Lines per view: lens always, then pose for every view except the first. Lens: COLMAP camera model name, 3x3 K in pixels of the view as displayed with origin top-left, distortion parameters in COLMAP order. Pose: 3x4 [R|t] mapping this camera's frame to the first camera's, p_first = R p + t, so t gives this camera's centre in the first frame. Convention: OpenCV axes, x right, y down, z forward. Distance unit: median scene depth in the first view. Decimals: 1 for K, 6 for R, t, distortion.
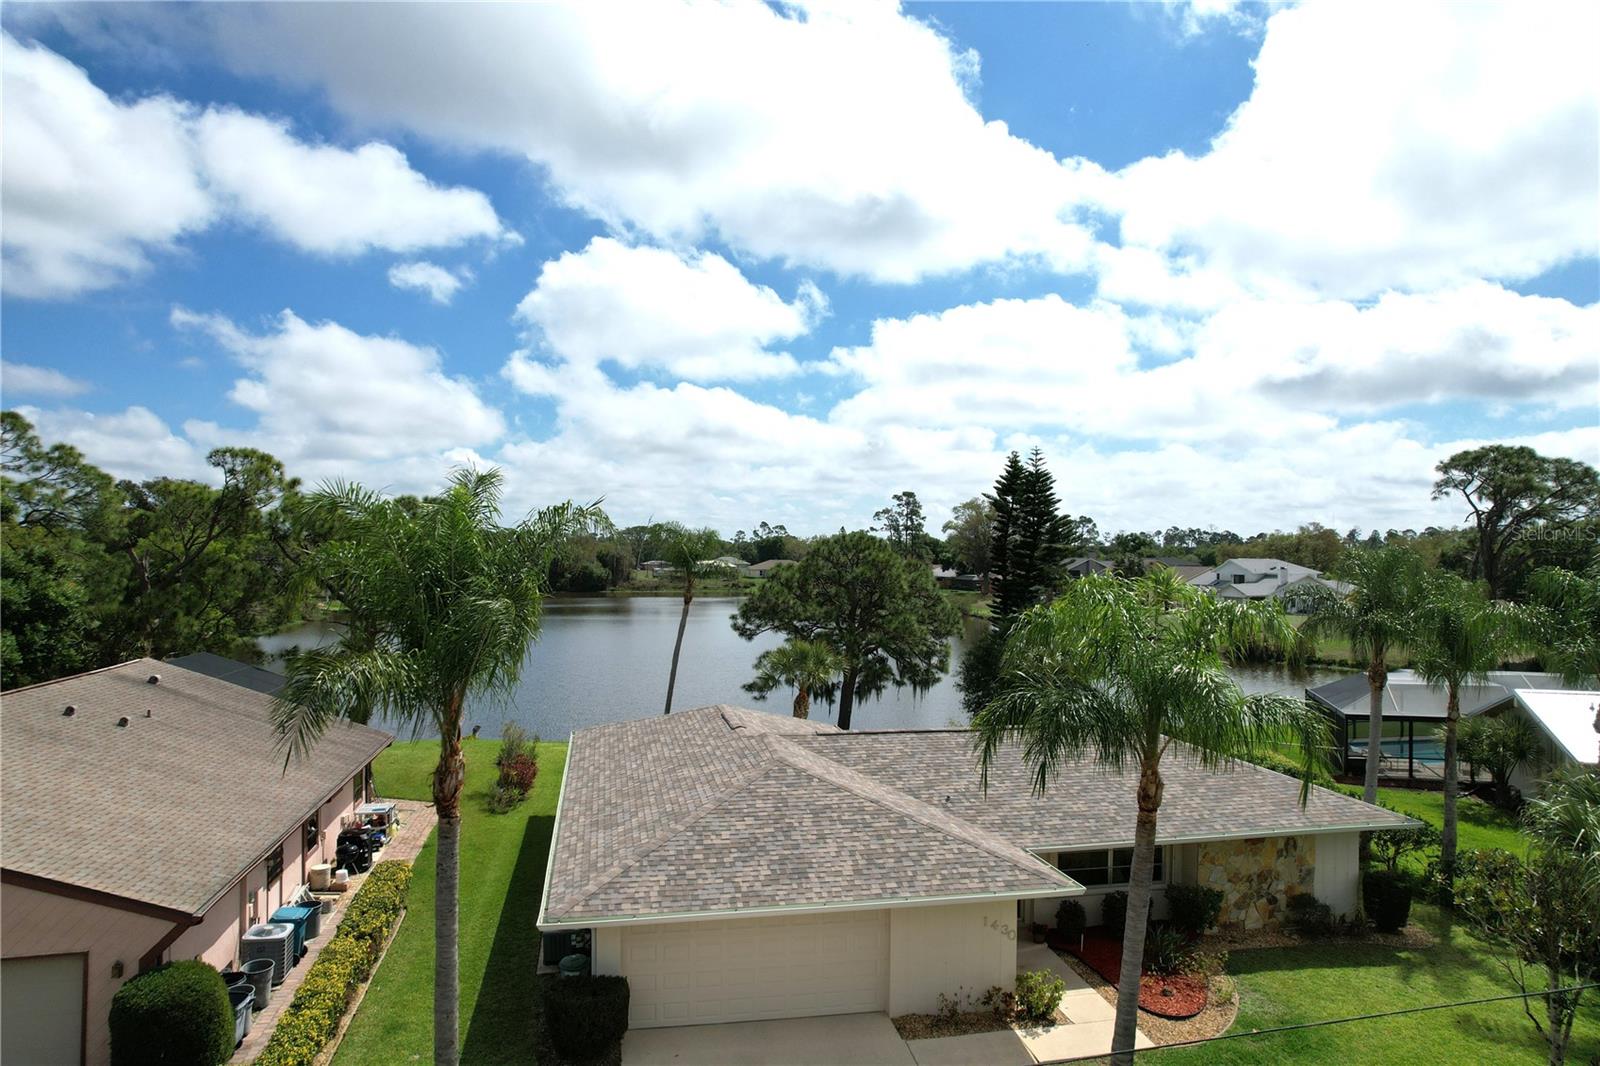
lens RADIAL K [[1009.6, 0, 800.0], [0, 1009.6, 533.0], [0, 0, 1]] dist [-0.094240, 0.075222]
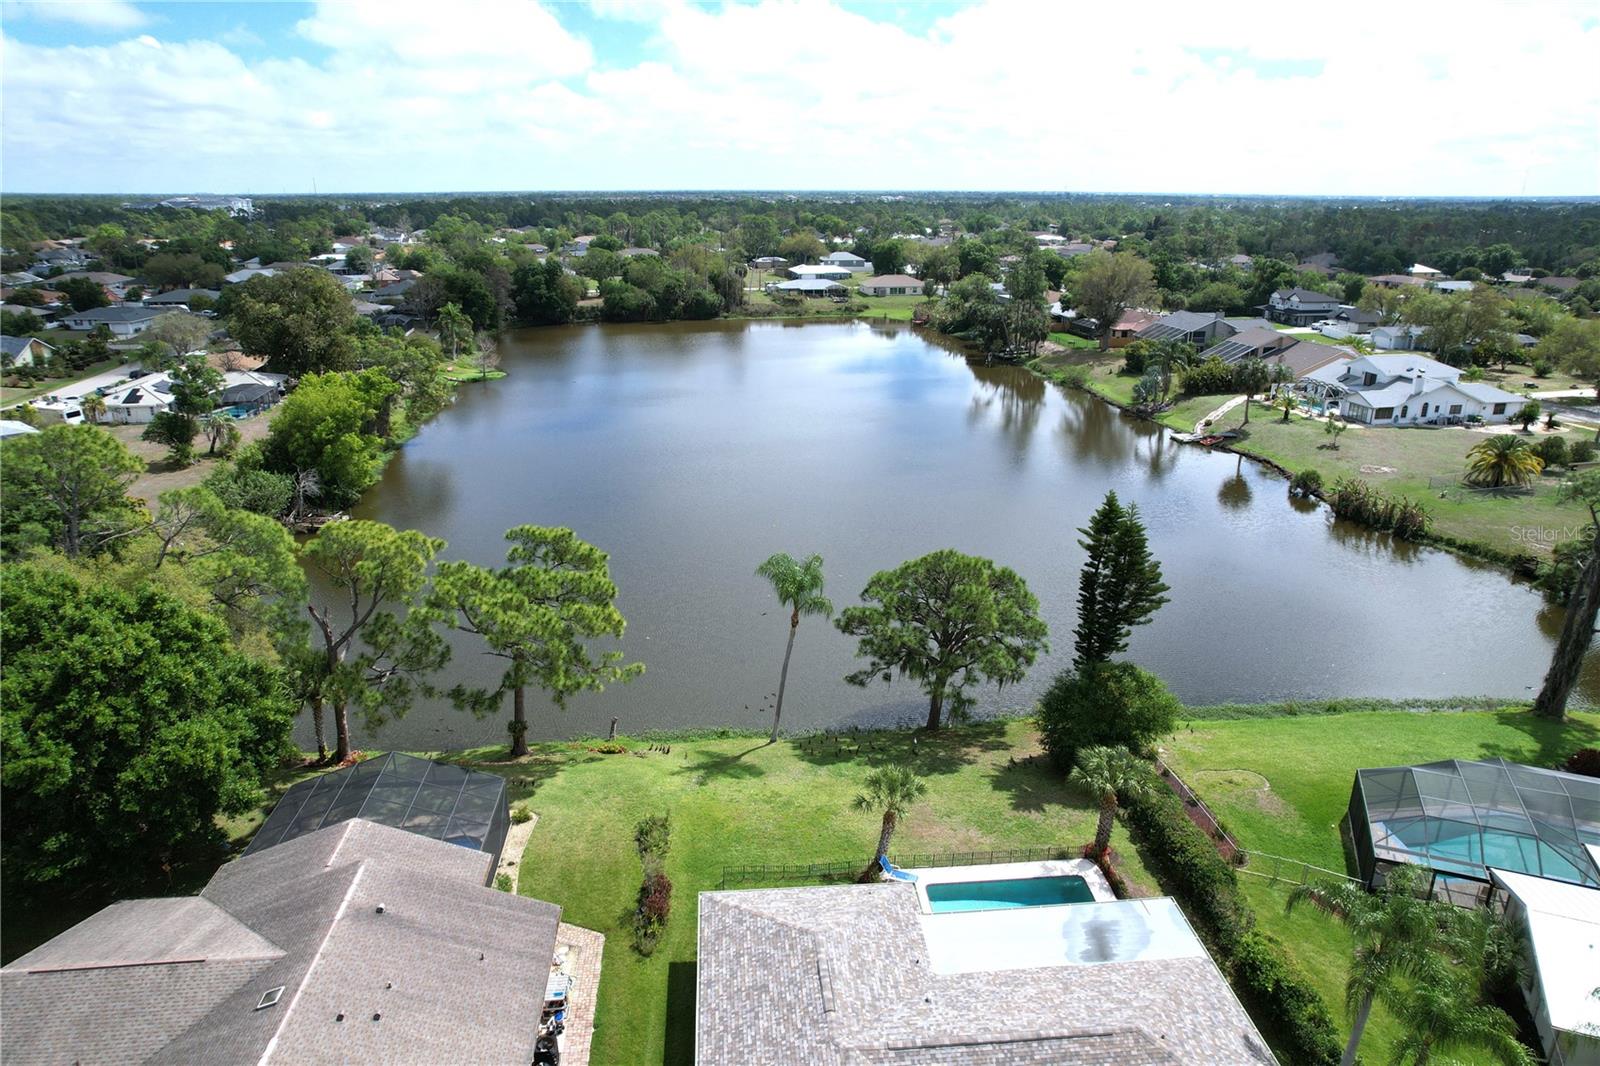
lens RADIAL K [[1016.4, 0, 805.9], [0, 1016.4, 516.9], [0, 0, 1]] dist [-0.091934, 0.080991]
pose [[0.994258, 0.030613, -0.102537, 0.024993], [0.003292, 0.949001, 0.315255, -0.919765], [0.106959, -0.313782, 0.943451, -0.022537]]
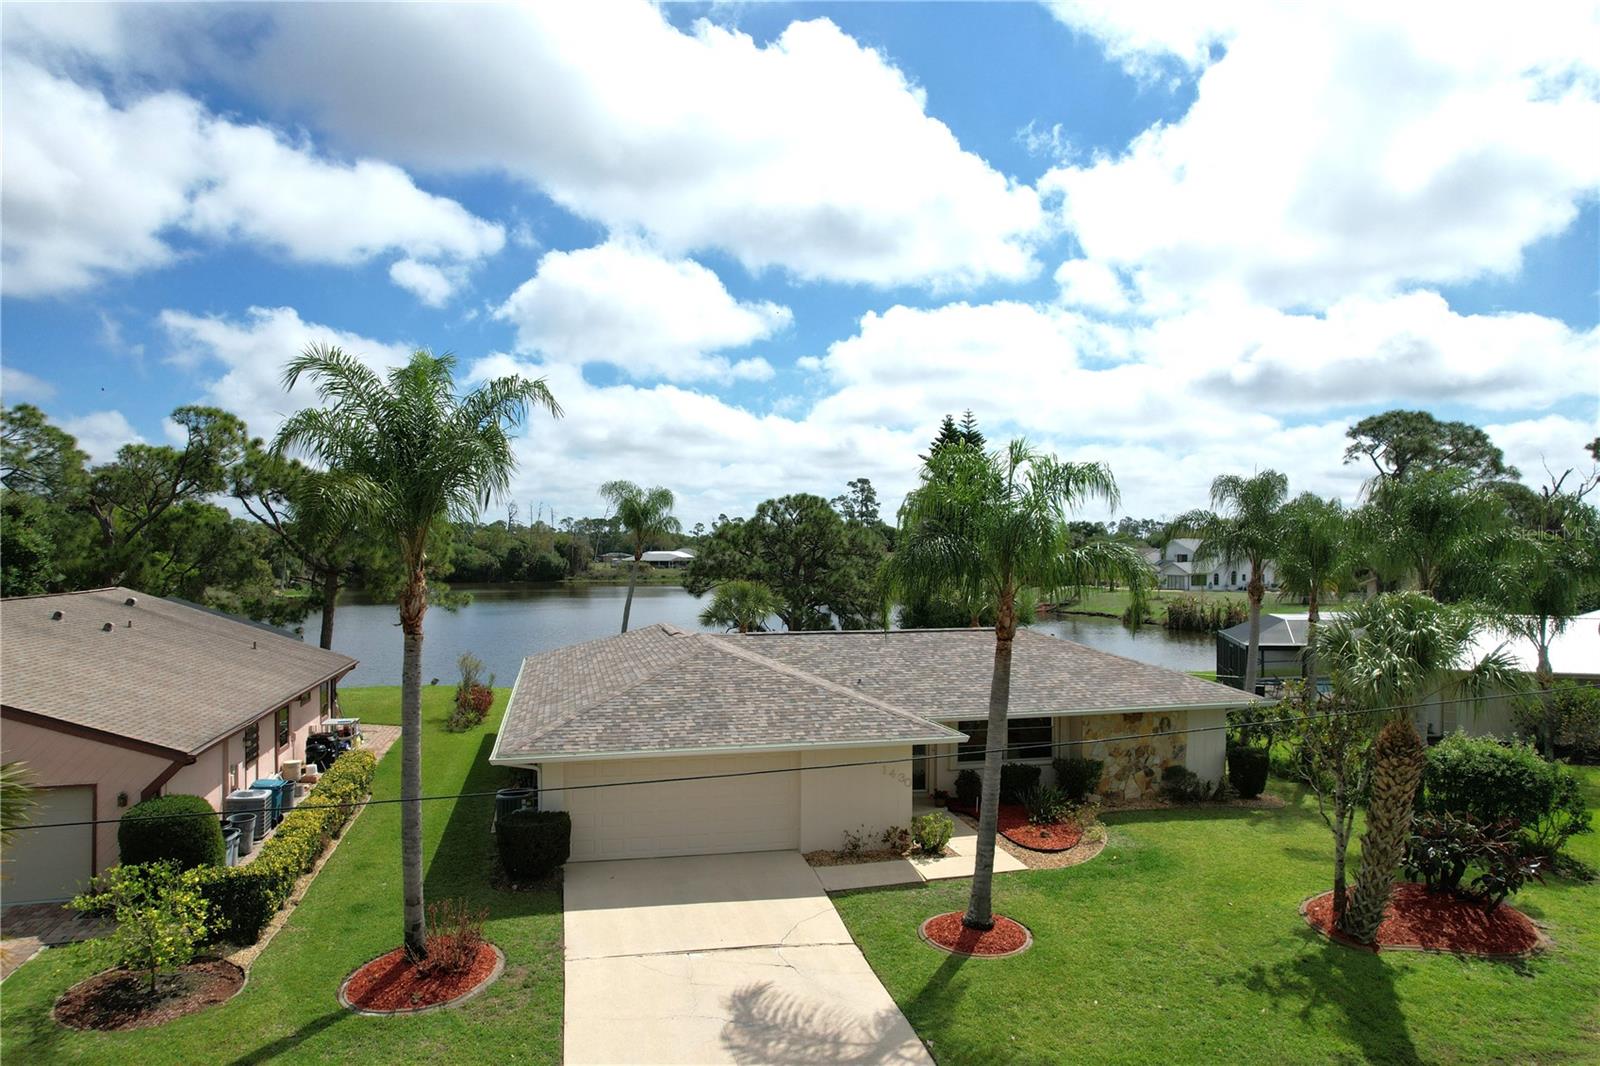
lens RADIAL K [[1009.6, 0, 800.0], [0, 1009.6, 533.0], [0, 0, 1]] dist [-0.094240, 0.075222]
pose [[0.999203, -0.005207, 0.039580, 0.035796], [0.005029, 0.999977, 0.004583, 0.089369], [-0.039603, -0.004380, 0.999206, -0.120263]]
